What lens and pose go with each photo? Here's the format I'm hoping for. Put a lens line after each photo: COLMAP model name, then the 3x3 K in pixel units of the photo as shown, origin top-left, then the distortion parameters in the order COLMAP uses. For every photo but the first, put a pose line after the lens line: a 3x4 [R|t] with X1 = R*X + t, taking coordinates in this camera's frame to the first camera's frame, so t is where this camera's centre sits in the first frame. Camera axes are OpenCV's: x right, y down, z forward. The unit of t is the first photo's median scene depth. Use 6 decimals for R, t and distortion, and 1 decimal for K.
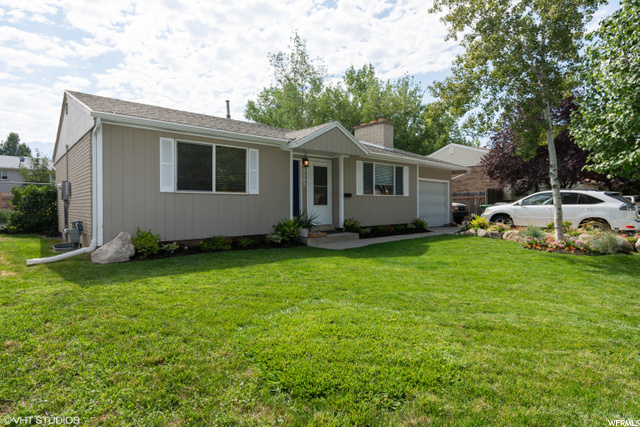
lens RADIAL K [[345.3, 0, 320.1], [0, 345.3, 204.4], [0, 0, 1]] dist [-0.001829, -0.001063]
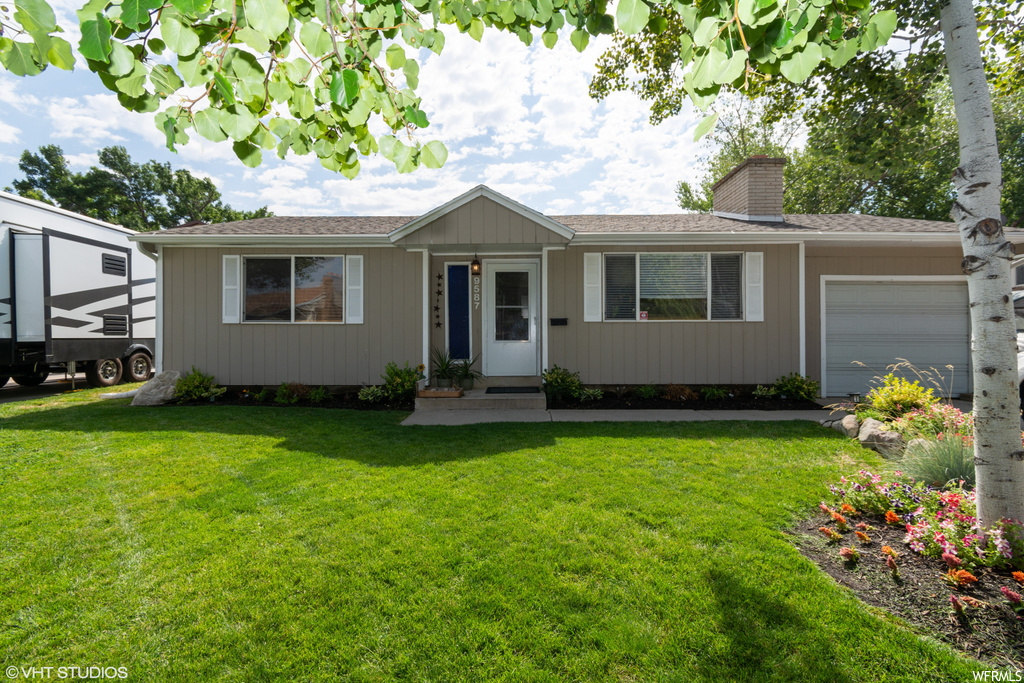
lens RADIAL K [[456.3, 0, 513.9], [0, 456.3, 327.7], [0, 0, 1]] dist [0.000704, 0.000216]
pose [[0.734885, -0.012021, -0.678085, 0.492423], [-0.001867, 0.999803, -0.019748, -0.003863], [0.678189, 0.015779, 0.734718, 0.444964]]
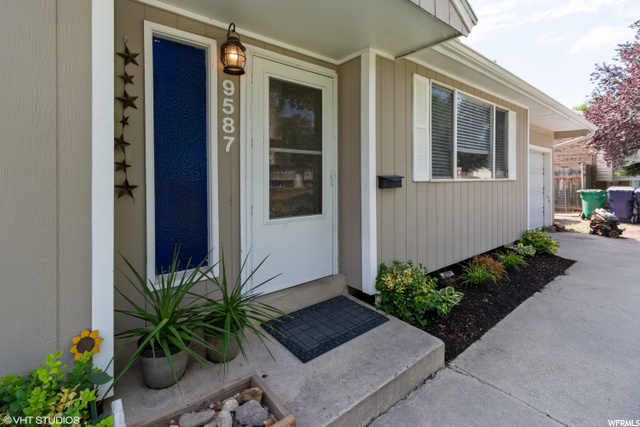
lens RADIAL K [[286.8, 0, 319.8], [0, 286.8, 179.2], [0, 0, 1]] dist [-0.000312, -0.000038]
pose [[0.998037, 0.005024, -0.062425, 0.033864], [-0.004745, 0.999978, 0.004624, -0.029480], [0.062447, -0.004318, 0.998039, 0.738625]]
